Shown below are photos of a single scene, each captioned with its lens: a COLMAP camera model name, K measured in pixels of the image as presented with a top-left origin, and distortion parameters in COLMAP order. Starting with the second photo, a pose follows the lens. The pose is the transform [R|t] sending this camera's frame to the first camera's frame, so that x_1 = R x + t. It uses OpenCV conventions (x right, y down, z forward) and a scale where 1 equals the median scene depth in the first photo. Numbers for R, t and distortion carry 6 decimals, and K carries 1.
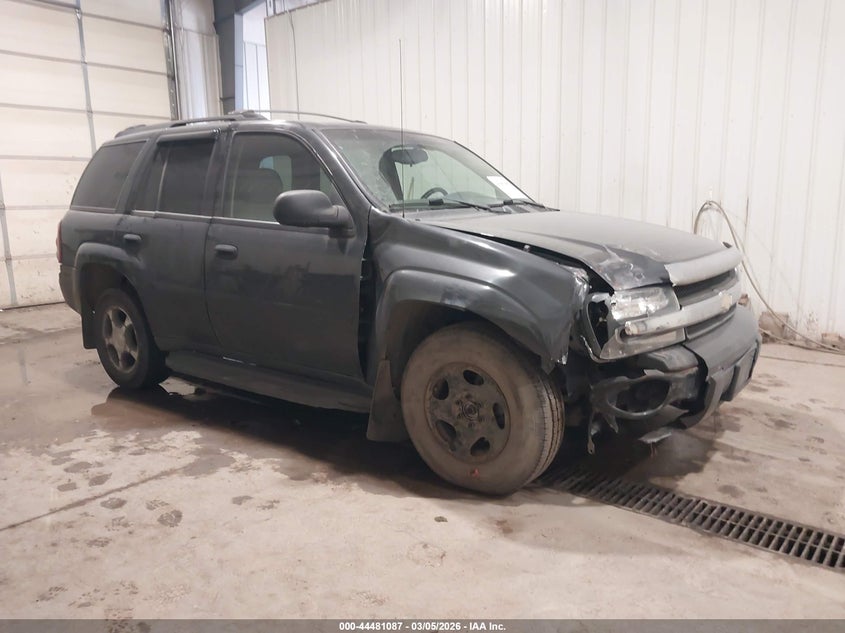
lens RADIAL K [[661.0, 0, 420.1], [0, 661.0, 317.5], [0, 0, 1]] dist [0.006206, -0.002367]
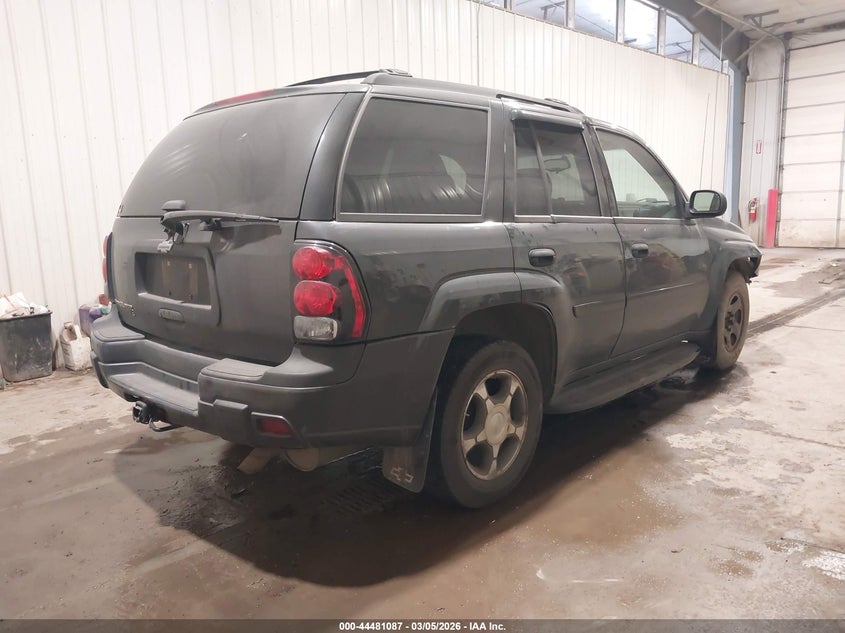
lens RADIAL K [[661.0, 0, 420.1], [0, 661.0, 317.5], [0, 0, 1]] dist [0.006206, -0.002367]
pose [[0.095916, -0.161504, 0.982200, -1.459301], [0.195274, 0.970628, 0.140532, -0.228687], [-0.976047, 0.178319, 0.124636, 1.354638]]
